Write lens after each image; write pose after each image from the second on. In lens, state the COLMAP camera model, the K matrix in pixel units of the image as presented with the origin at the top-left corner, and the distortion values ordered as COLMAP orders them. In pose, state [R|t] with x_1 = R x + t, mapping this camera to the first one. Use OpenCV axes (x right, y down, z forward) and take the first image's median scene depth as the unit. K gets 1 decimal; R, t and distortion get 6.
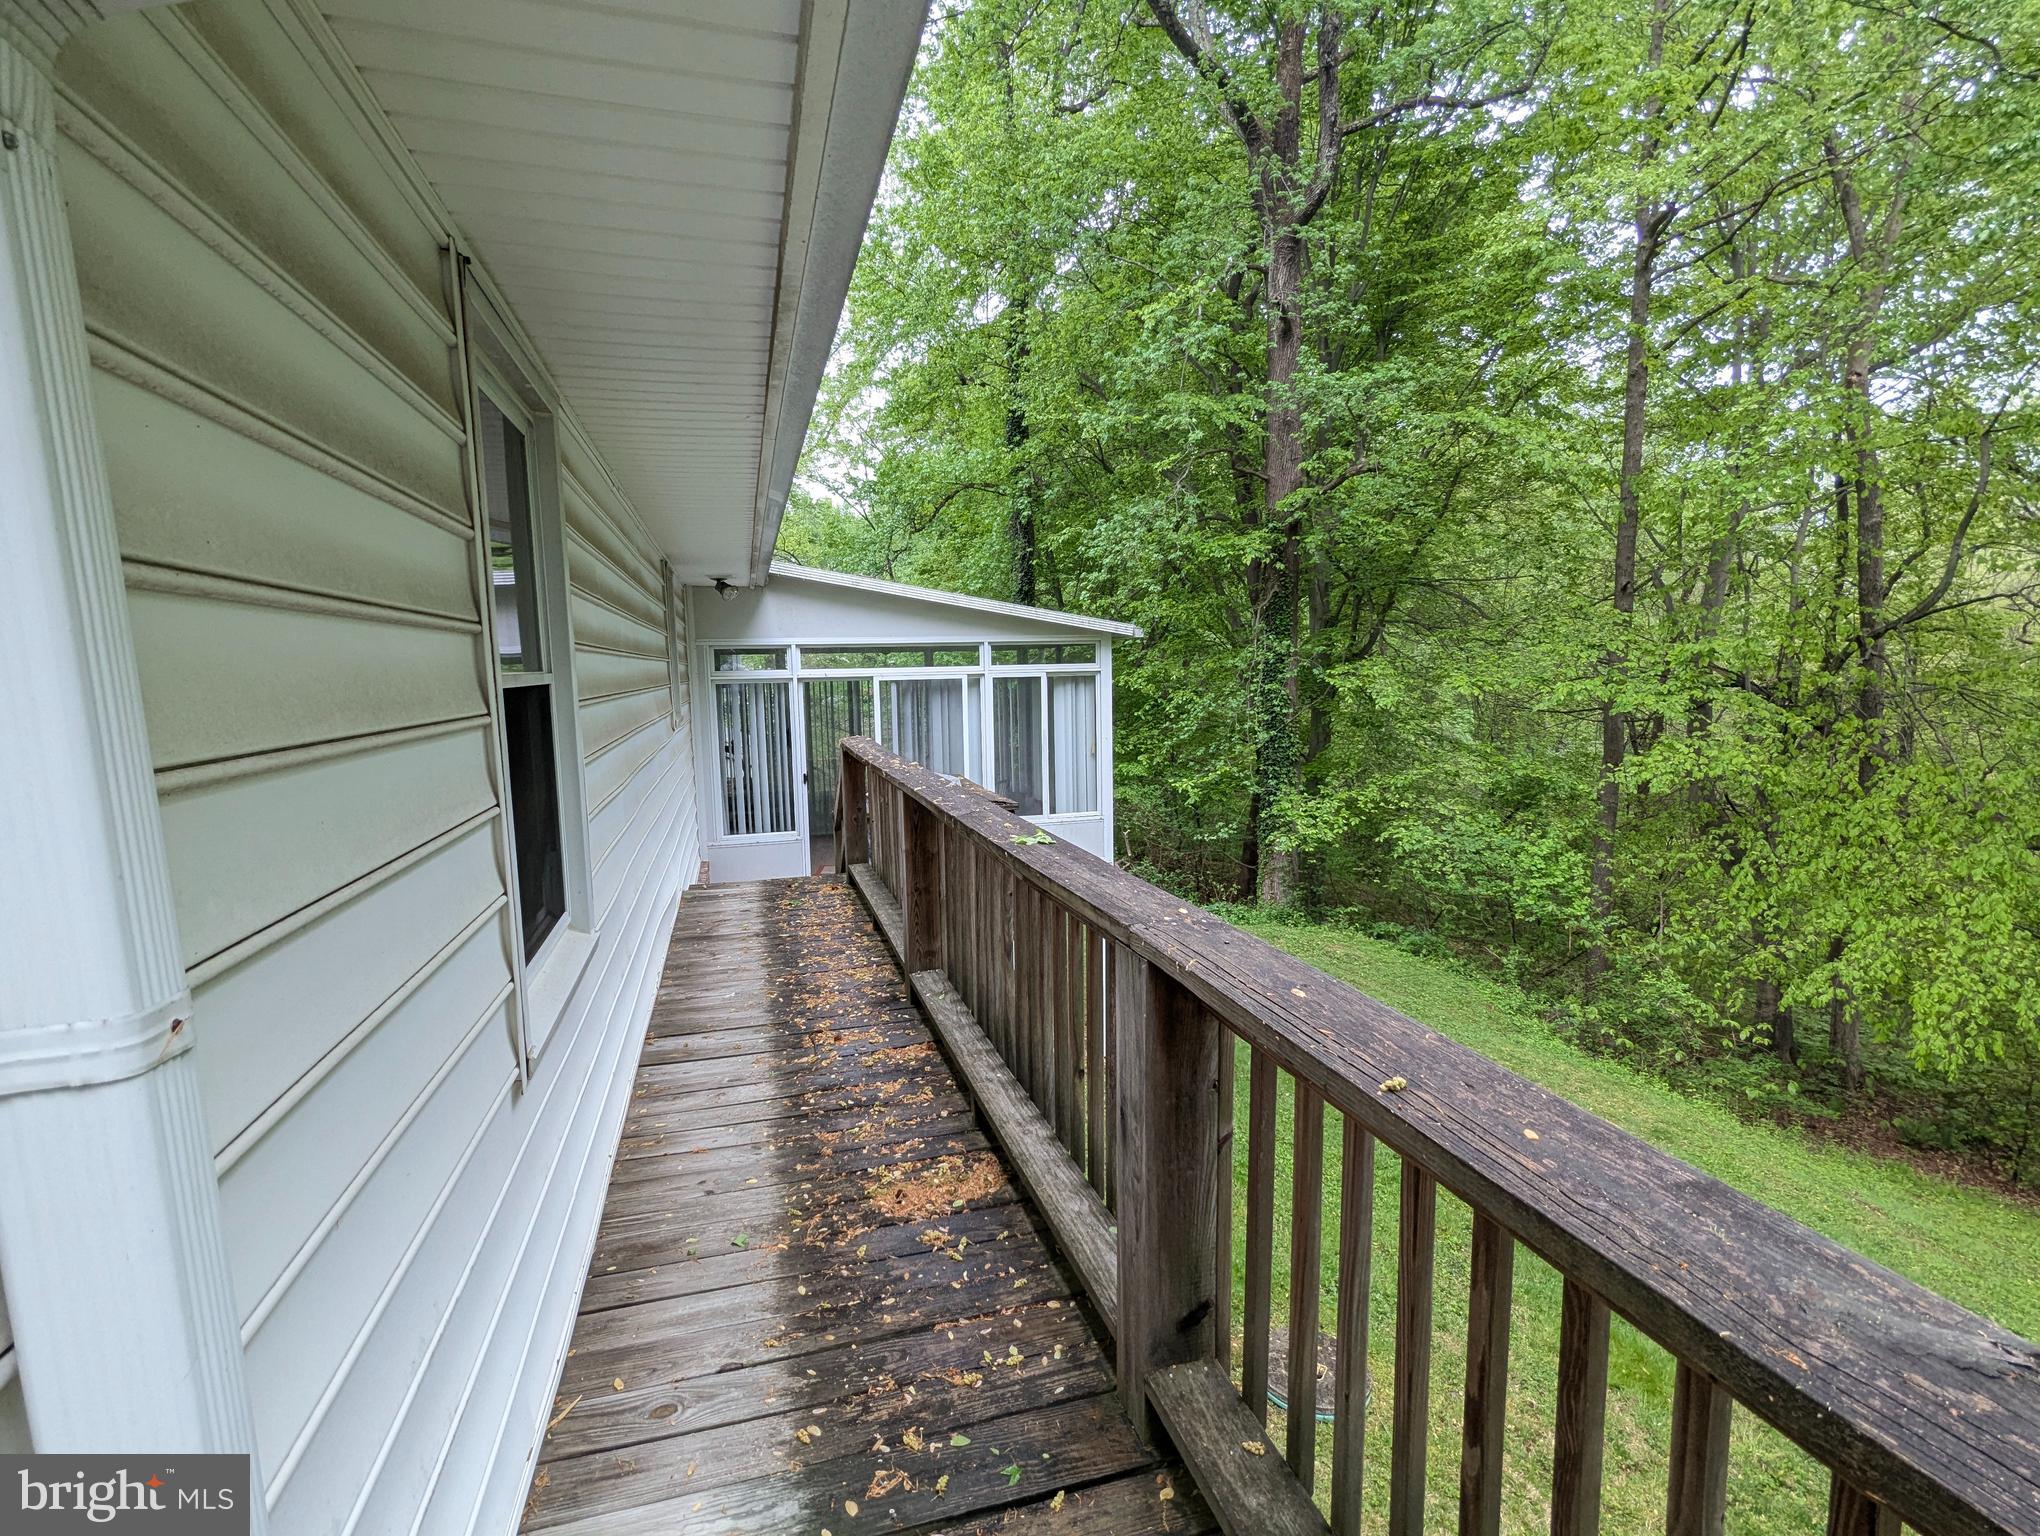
lens RADIAL K [[959.9, 0, 1021.7], [0, 959.9, 780.6], [0, 0, 1]] dist [-0.014826, 0.003140]
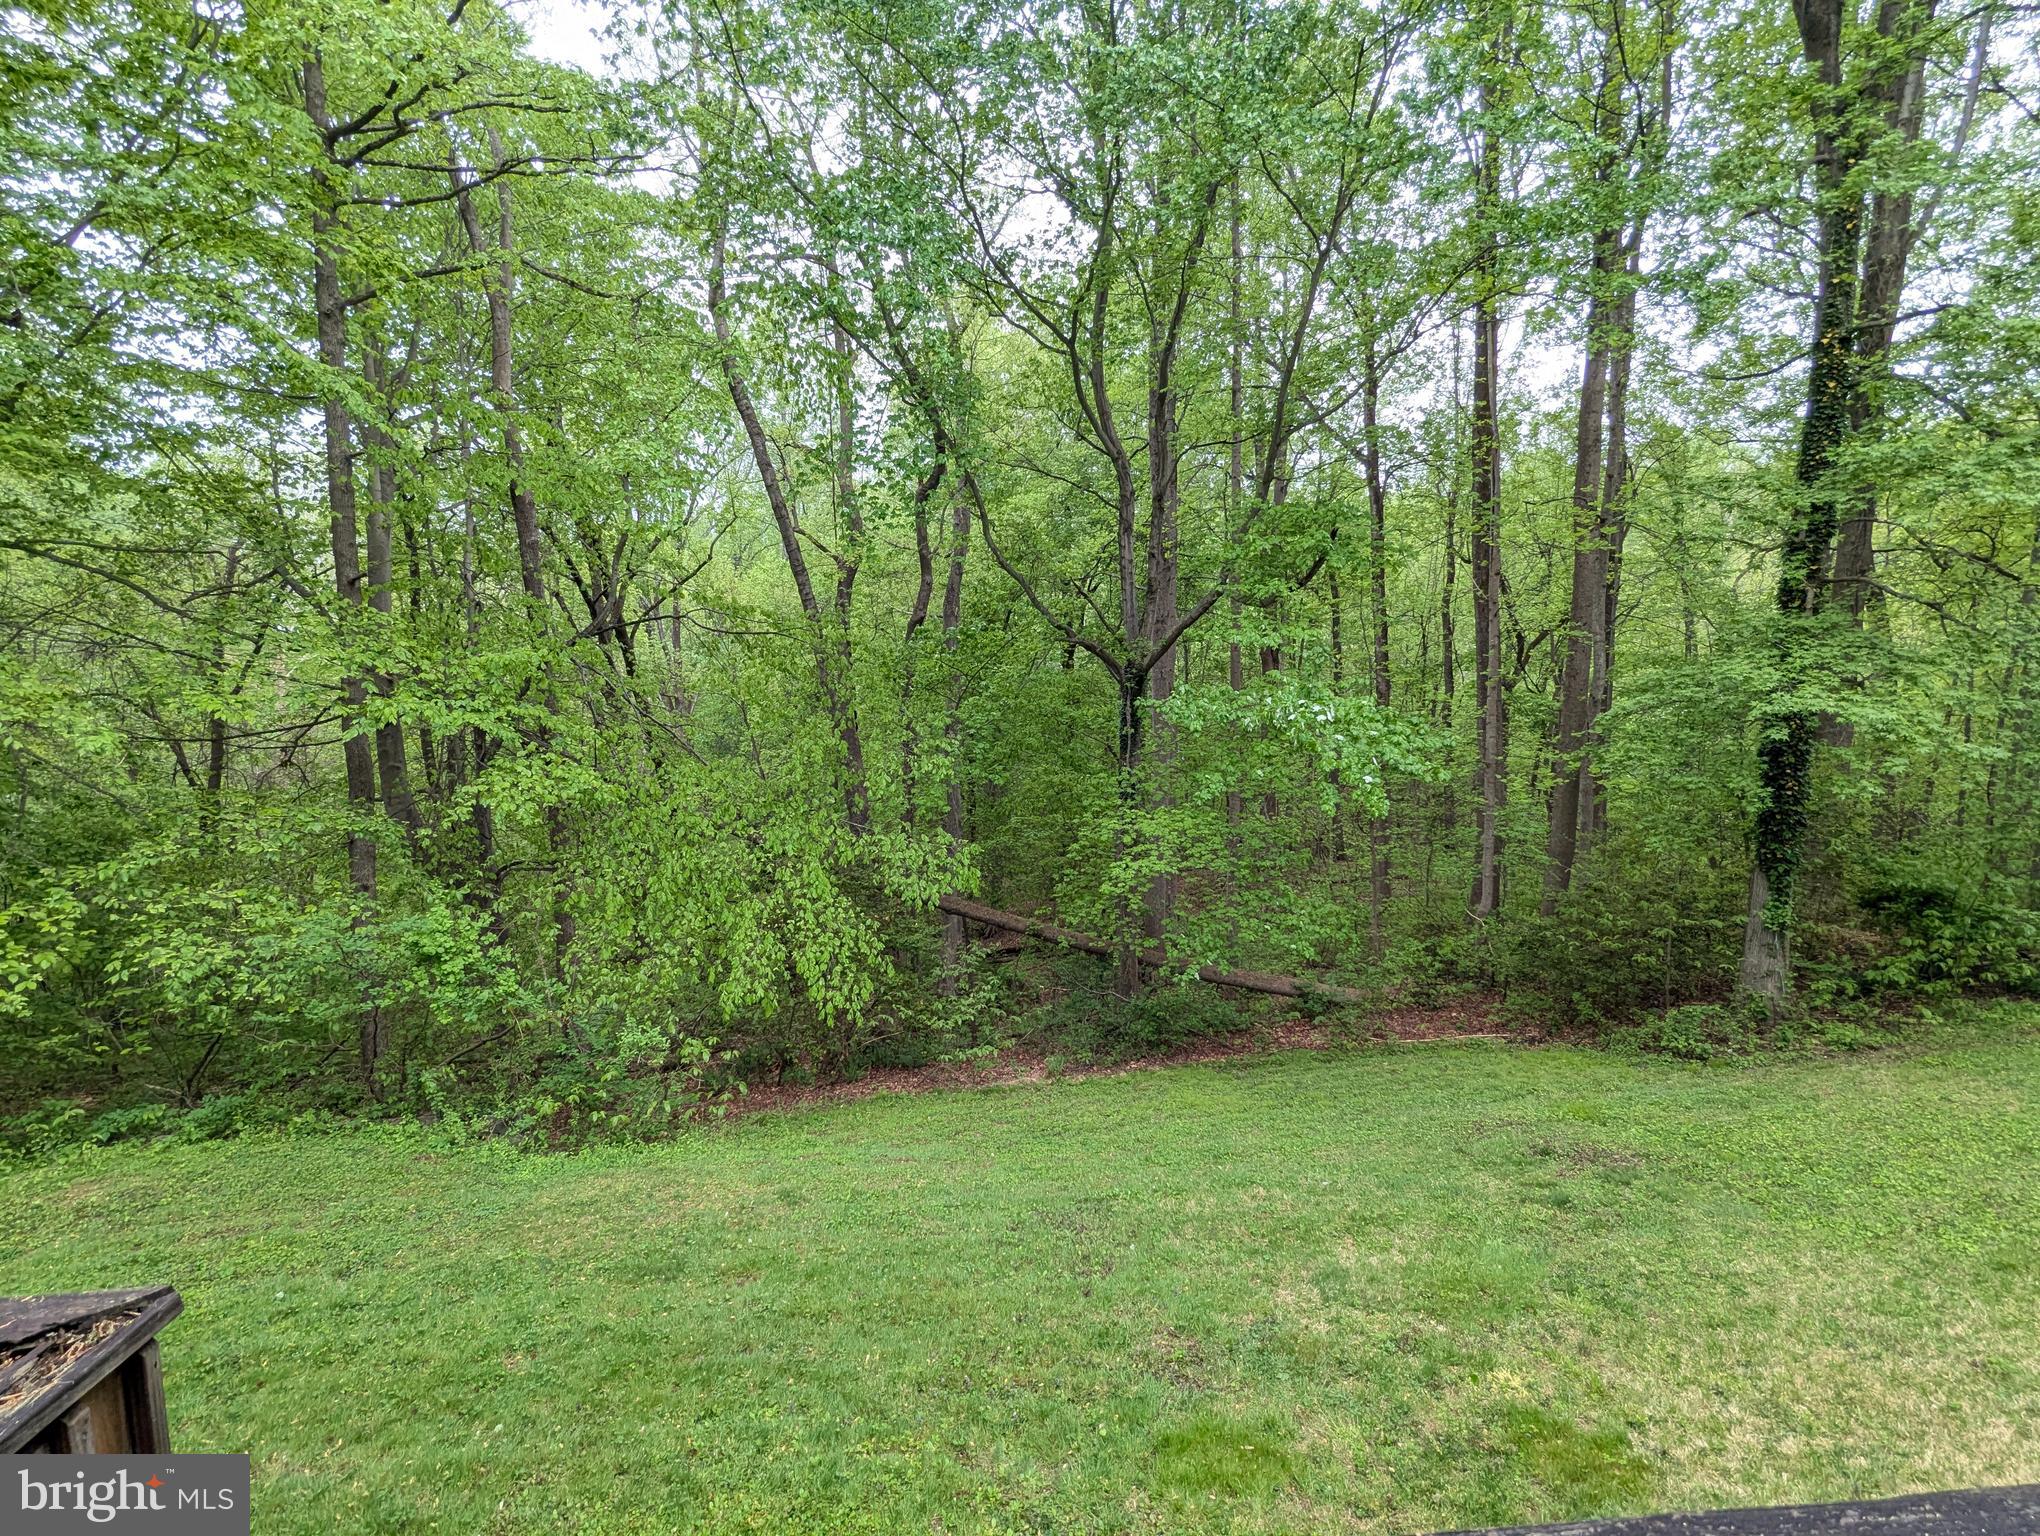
lens RADIAL K [[959.9, 0, 1021.0], [0, 959.9, 768.1], [0, 0, 1]] dist [-0.014826, 0.003140]
pose [[0.185700, -0.095591, 0.977946, -0.129542], [0.120909, 0.989916, 0.073802, -0.069637], [-0.975139, 0.104537, 0.195385, 0.583432]]
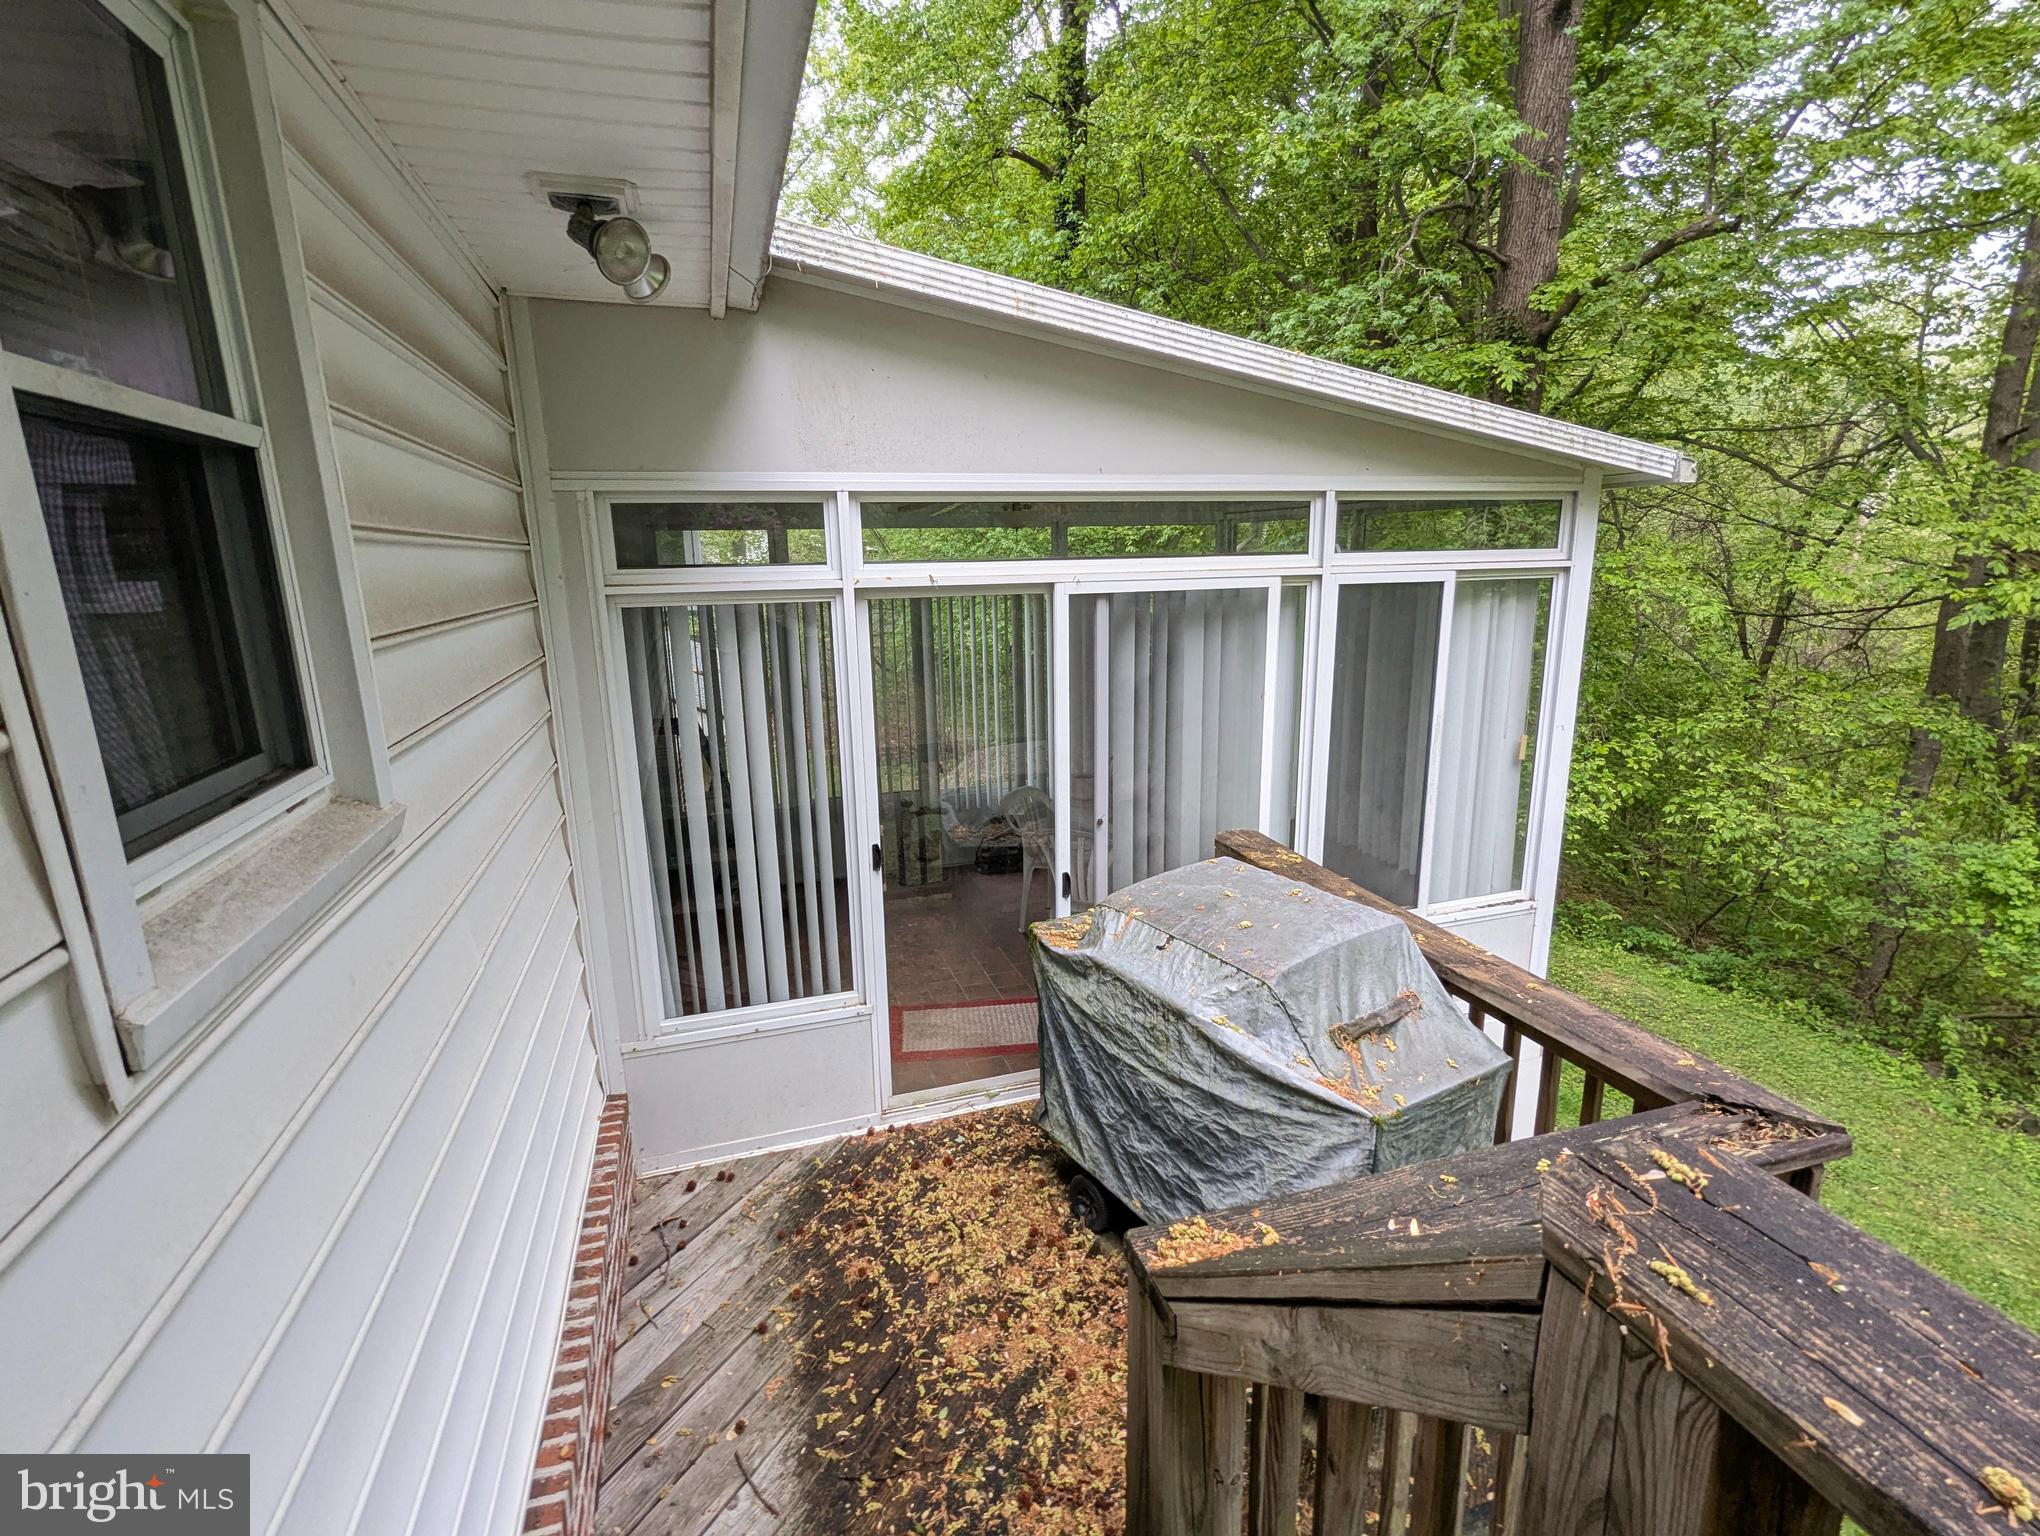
lens RADIAL K [[959.9, 0, 1008.8], [0, 959.9, 768.6], [0, 0, 1]] dist [-0.014826, 0.003140]
pose [[0.999722, -0.004652, 0.023110, -0.177215], [0.002269, 0.994773, 0.102086, -0.072940], [-0.023464, -0.102005, 0.994507, 0.607531]]
